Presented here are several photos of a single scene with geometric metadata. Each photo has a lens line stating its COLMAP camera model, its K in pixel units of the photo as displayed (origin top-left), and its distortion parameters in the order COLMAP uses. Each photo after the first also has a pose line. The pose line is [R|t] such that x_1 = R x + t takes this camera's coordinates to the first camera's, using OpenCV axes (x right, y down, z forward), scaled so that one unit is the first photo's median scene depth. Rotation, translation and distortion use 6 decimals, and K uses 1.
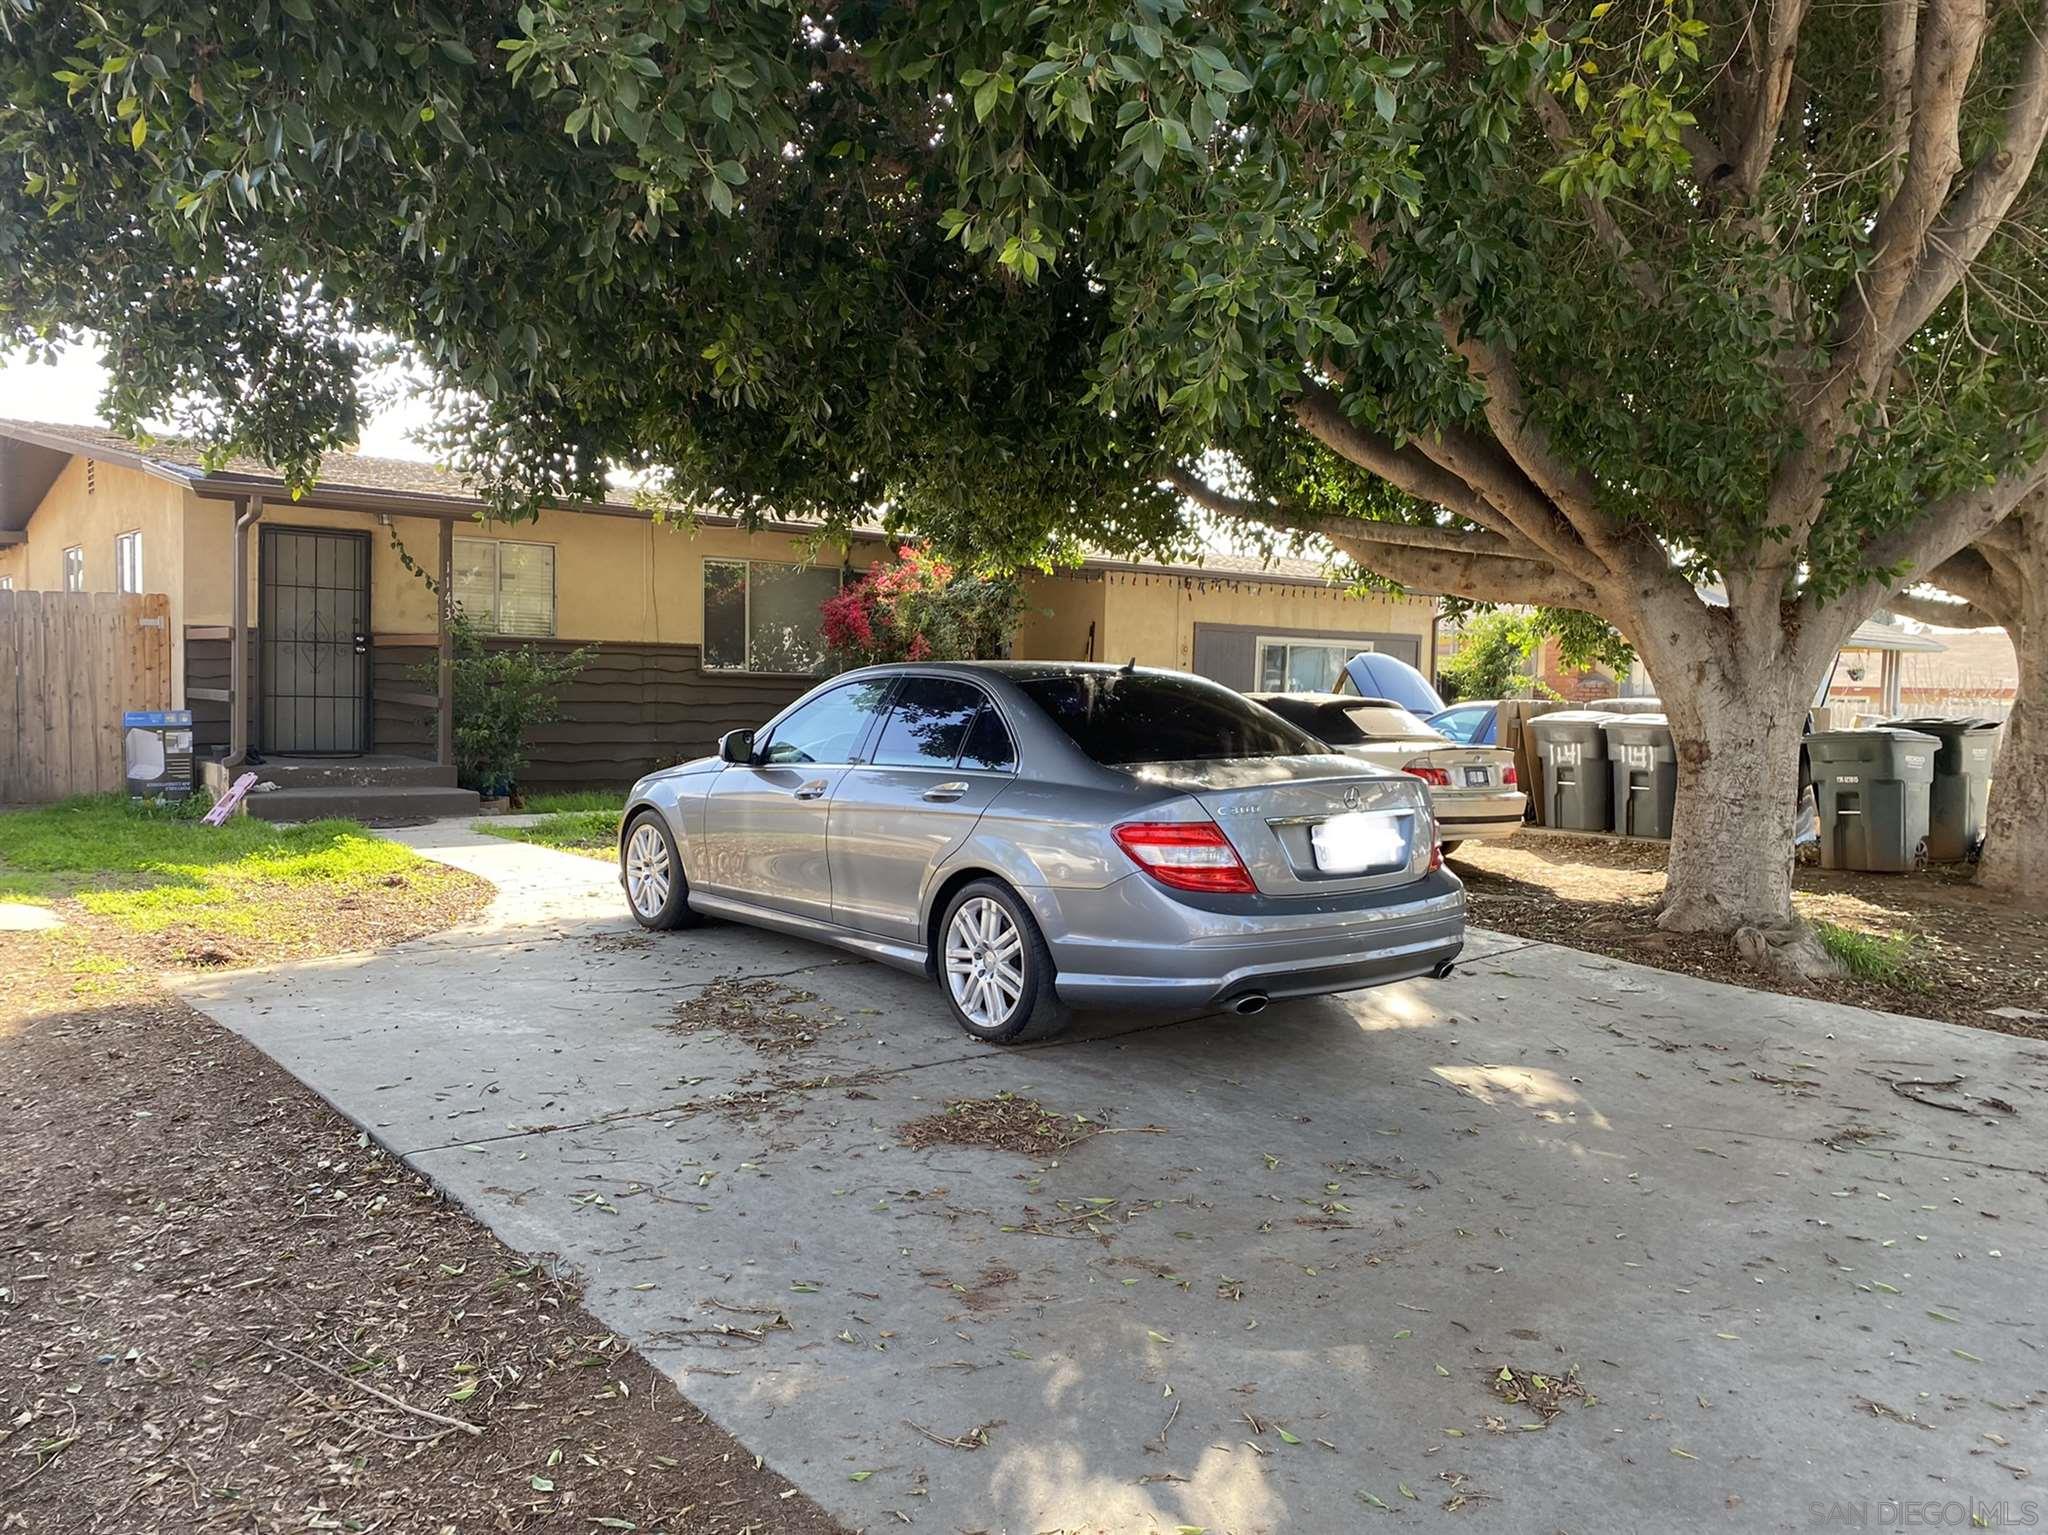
lens RADIAL K [[1594.5, 0, 1024.0], [0, 1594.5, 767.5], [0, 0, 1]] dist [-0.006559, -0.001685]
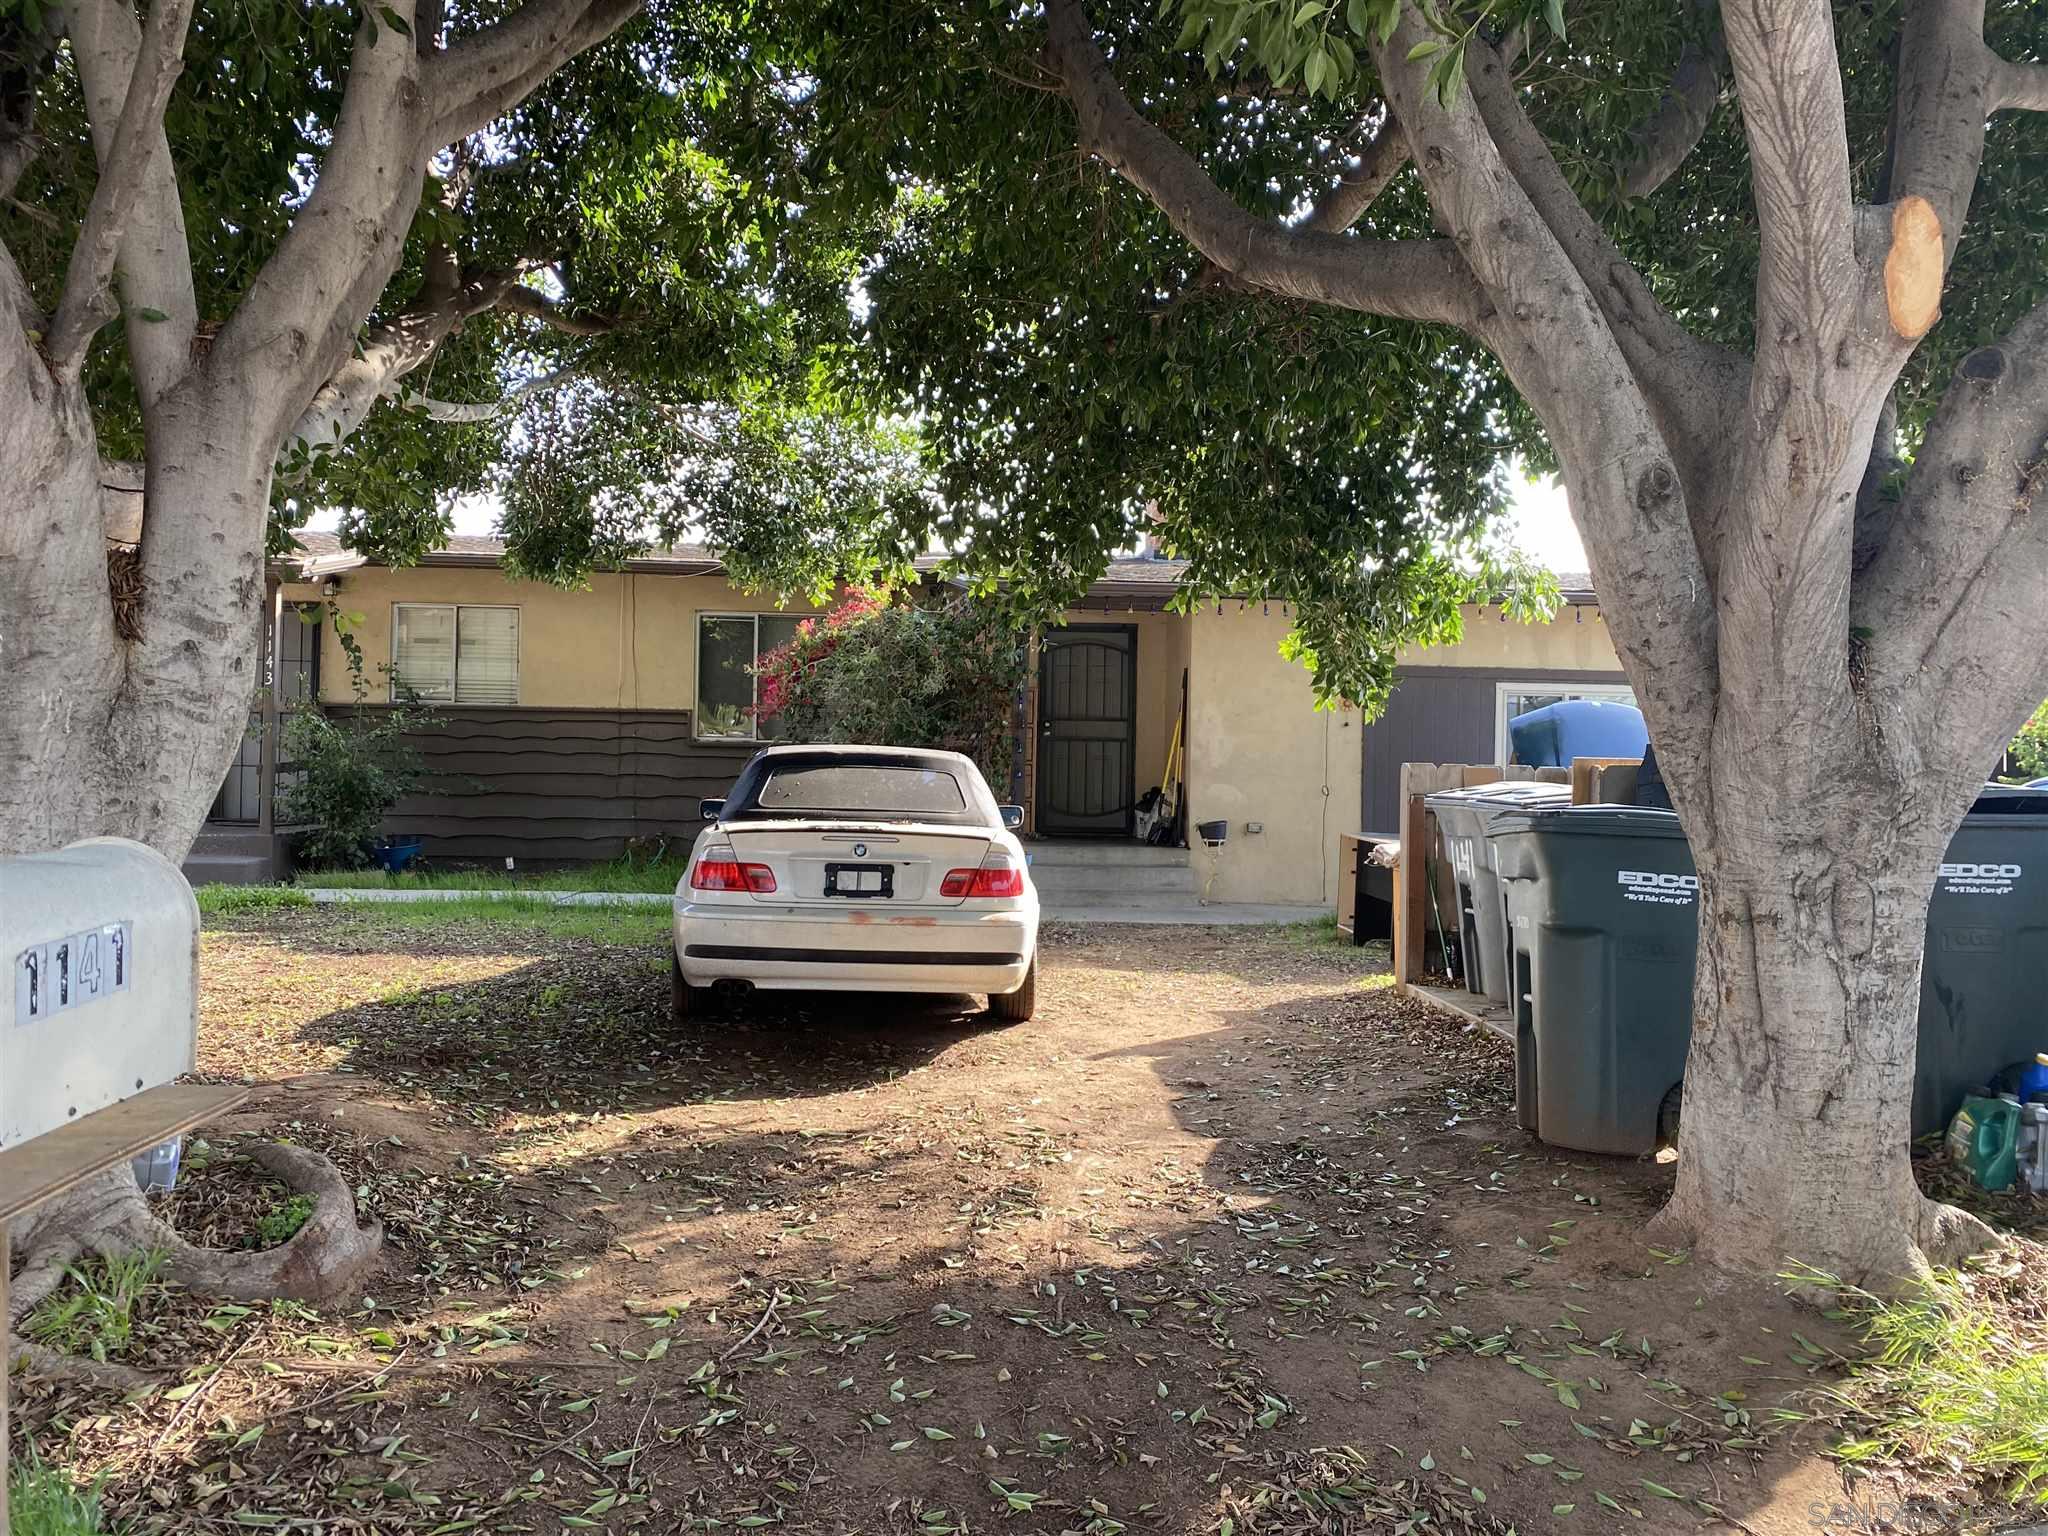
lens RADIAL K [[1594.5, 0, 1024.0], [0, 1594.5, 768.0], [0, 0, 1]] dist [-0.006559, -0.001685]
pose [[0.832026, -0.006651, -0.554697, 0.449208], [-0.023854, 0.998574, -0.047754, -0.006243], [0.554224, 0.052965, 0.830681, 0.365645]]
